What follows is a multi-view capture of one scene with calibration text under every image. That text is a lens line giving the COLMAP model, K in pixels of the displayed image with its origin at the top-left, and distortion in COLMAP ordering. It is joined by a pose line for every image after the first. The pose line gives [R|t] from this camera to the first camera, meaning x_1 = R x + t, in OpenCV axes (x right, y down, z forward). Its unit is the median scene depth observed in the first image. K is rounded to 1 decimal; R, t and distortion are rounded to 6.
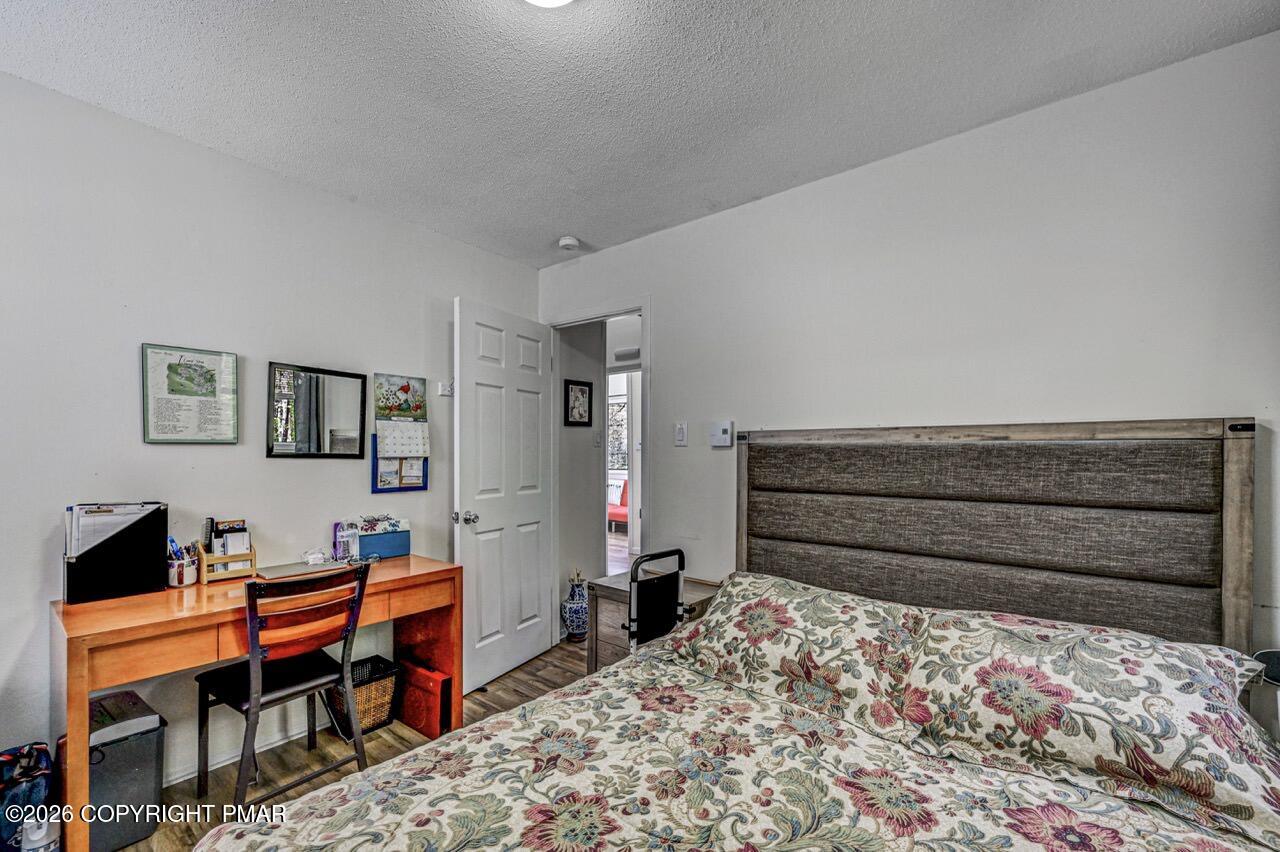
lens RADIAL K [[534.8, 0, 634.6], [0, 534.8, 450.3], [0, 0, 1]] dist [-0.000216, -0.000042]
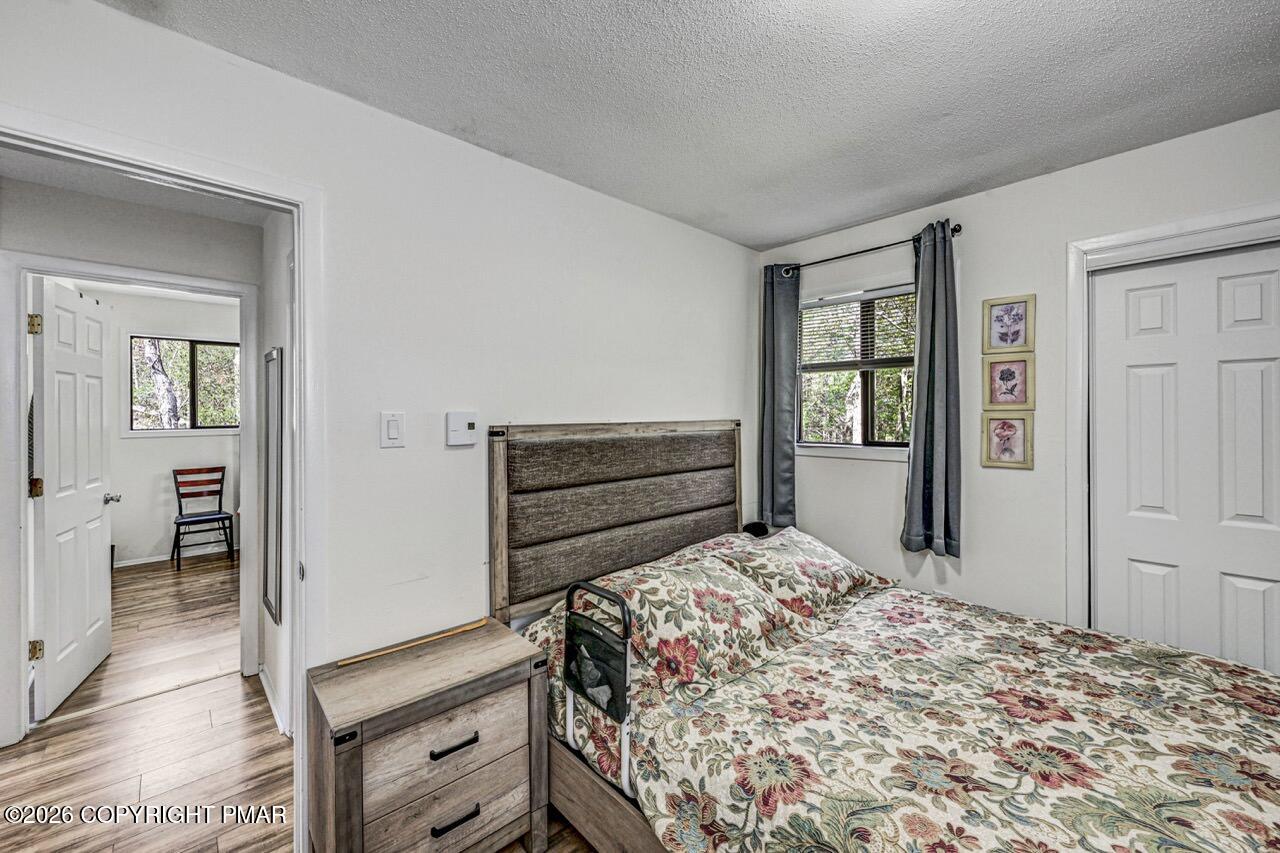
lens RADIAL K [[515.1, 0, 635.6], [0, 515.1, 407.9], [0, 0, 1]] dist [0.001880, -0.000019]
pose [[0.122020, 0.004659, 0.992517, -0.827296], [0.001301, 0.999987, -0.004854, -0.087256], [-0.992527, 0.001883, 0.122012, 1.016723]]
